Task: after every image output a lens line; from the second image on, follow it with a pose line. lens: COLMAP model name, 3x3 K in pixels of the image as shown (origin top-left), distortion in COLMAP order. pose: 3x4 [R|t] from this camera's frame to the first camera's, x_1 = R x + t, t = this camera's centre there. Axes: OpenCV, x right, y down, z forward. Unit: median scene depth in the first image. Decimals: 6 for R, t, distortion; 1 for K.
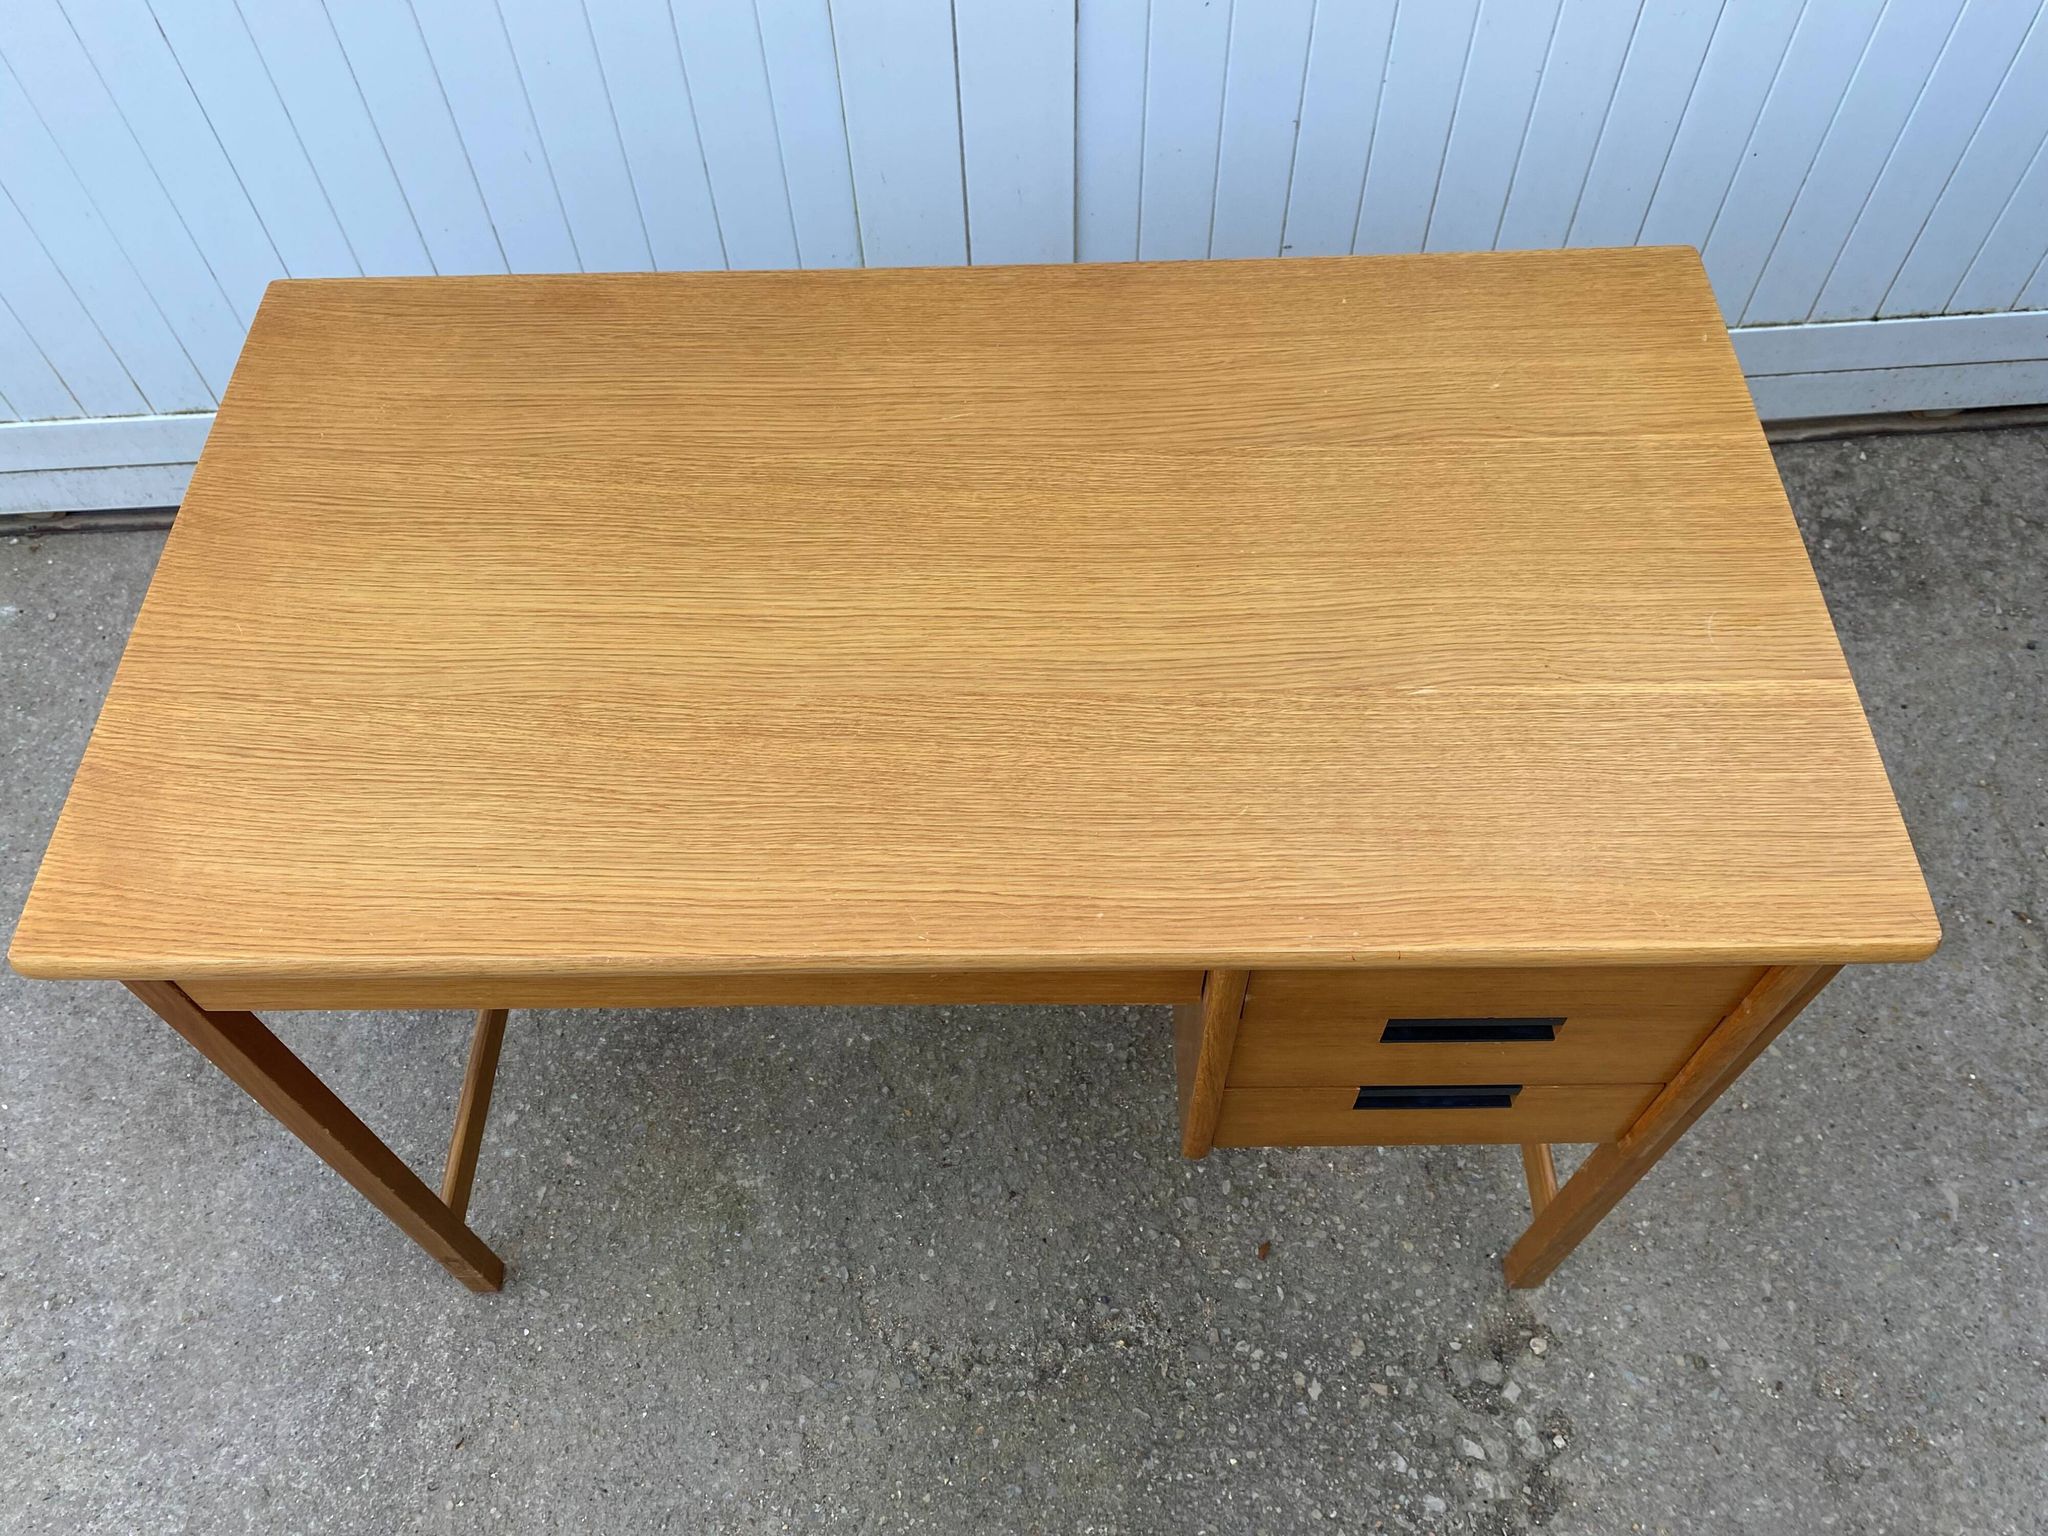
lens RADIAL K [[1566.3, 0, 999.6], [0, 1566.3, 781.0], [0, 0, 1]] dist [0.015347, -0.011823]
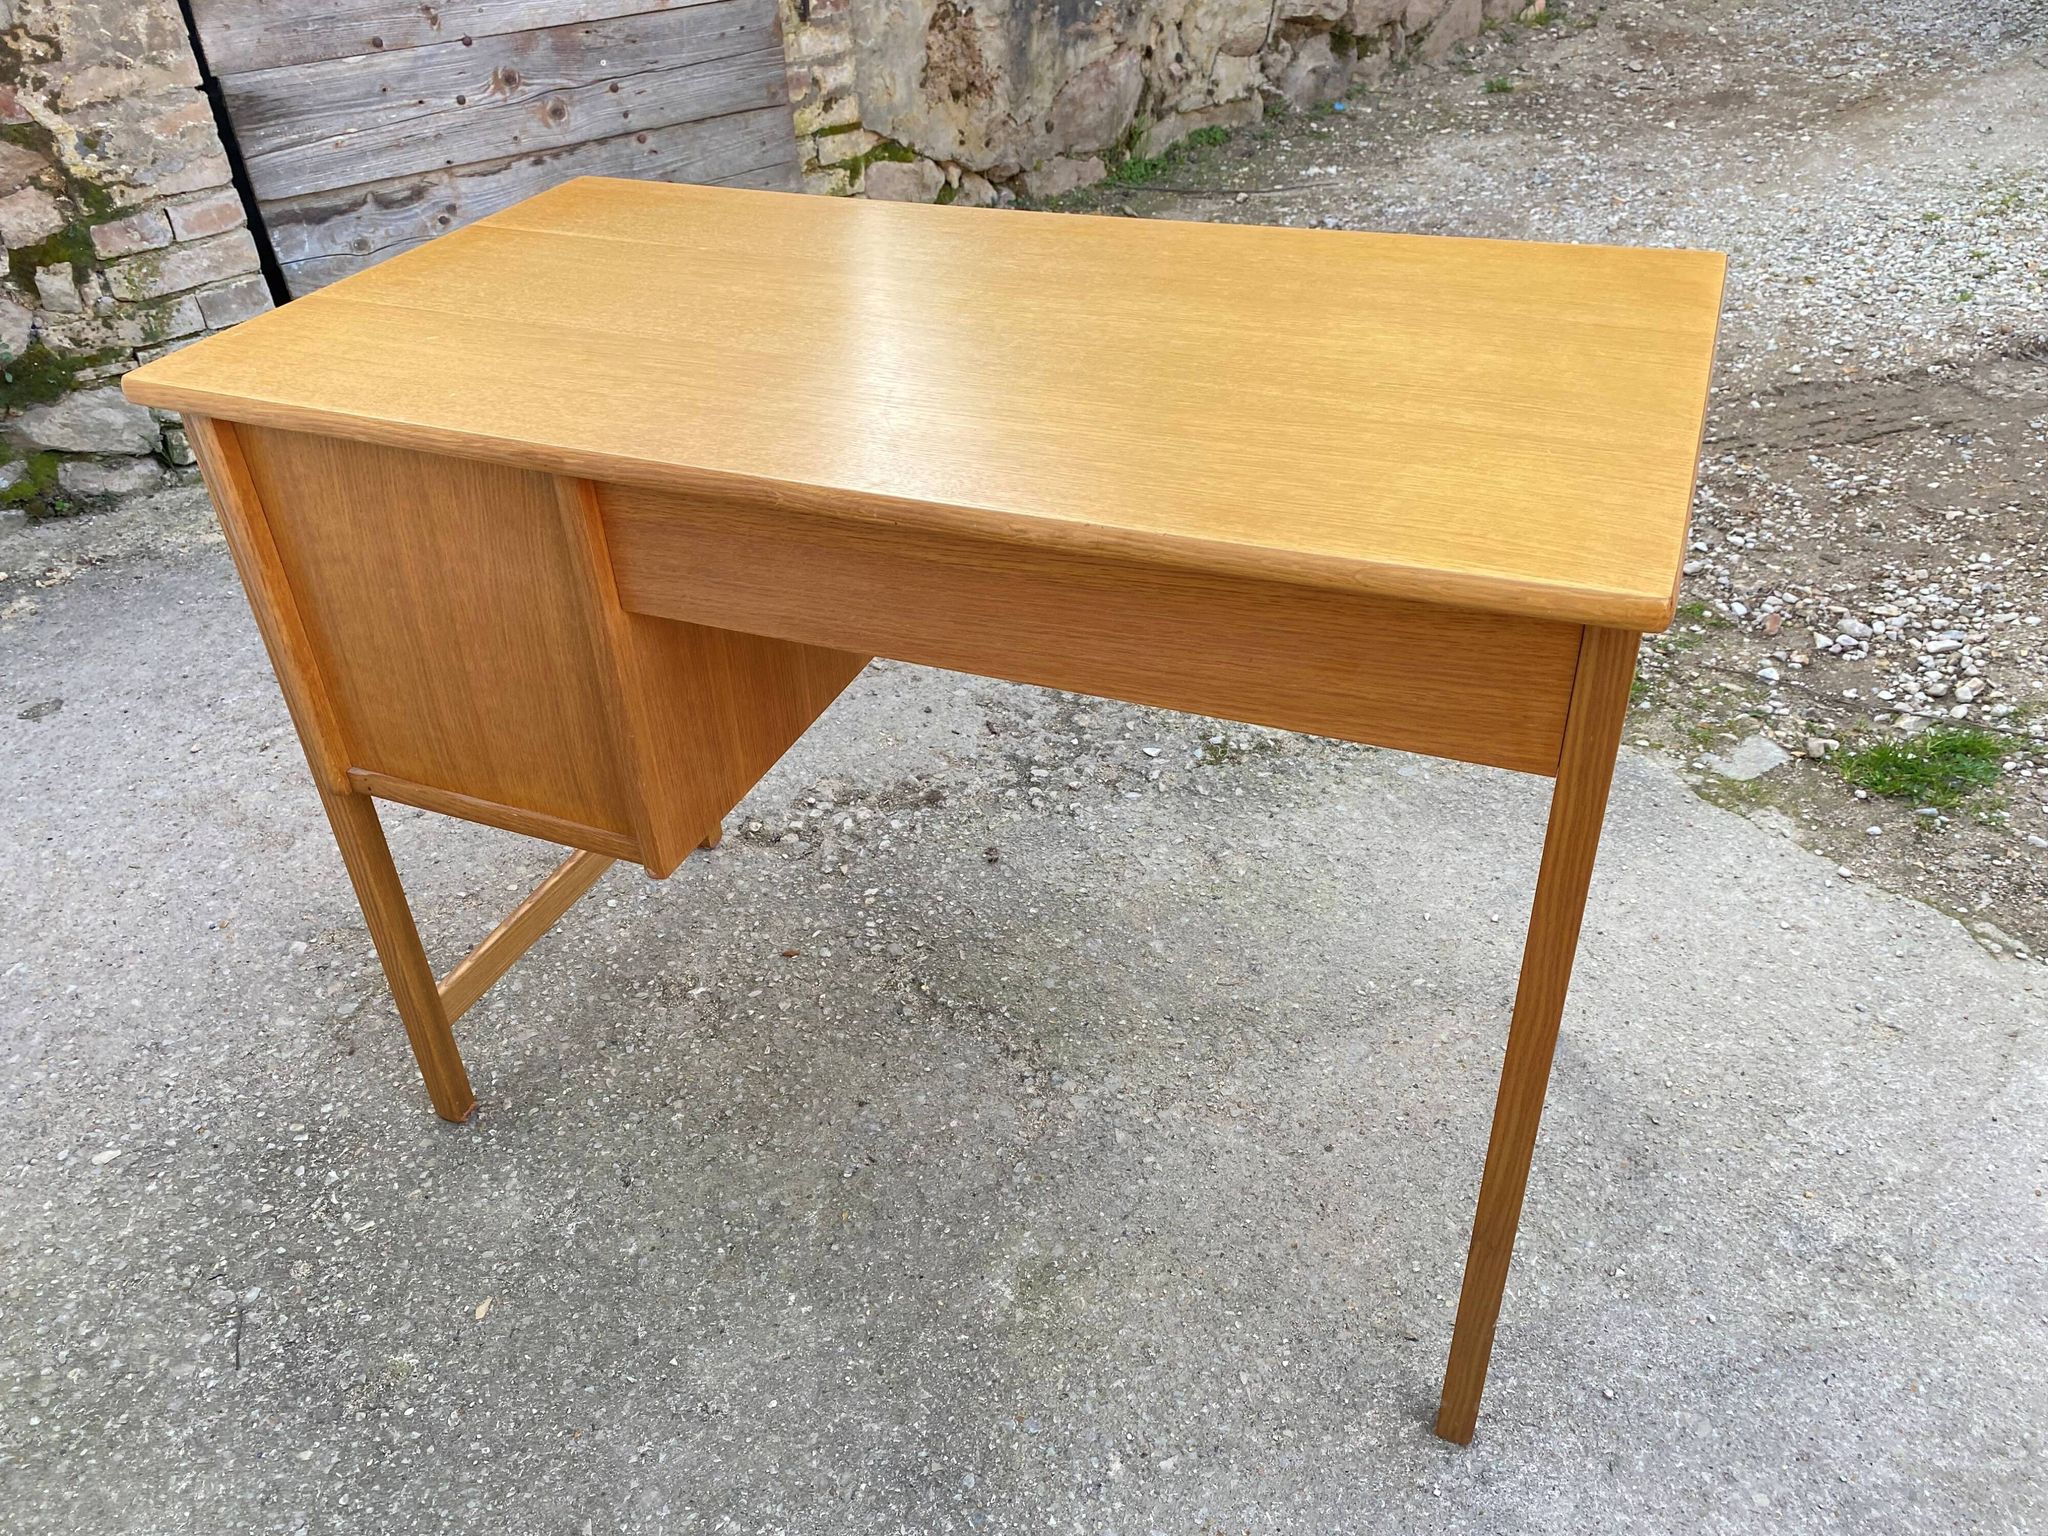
lens RADIAL K [[1566.3, 0, 1020.5], [0, 1566.3, 758.4], [0, 0, 1]] dist [0.015347, -0.011823]
pose [[-0.594098, -0.407878, 0.693313, -0.698455], [0.711175, 0.136411, 0.689654, -0.410871], [-0.375870, 0.902789, 0.209031, 0.584083]]
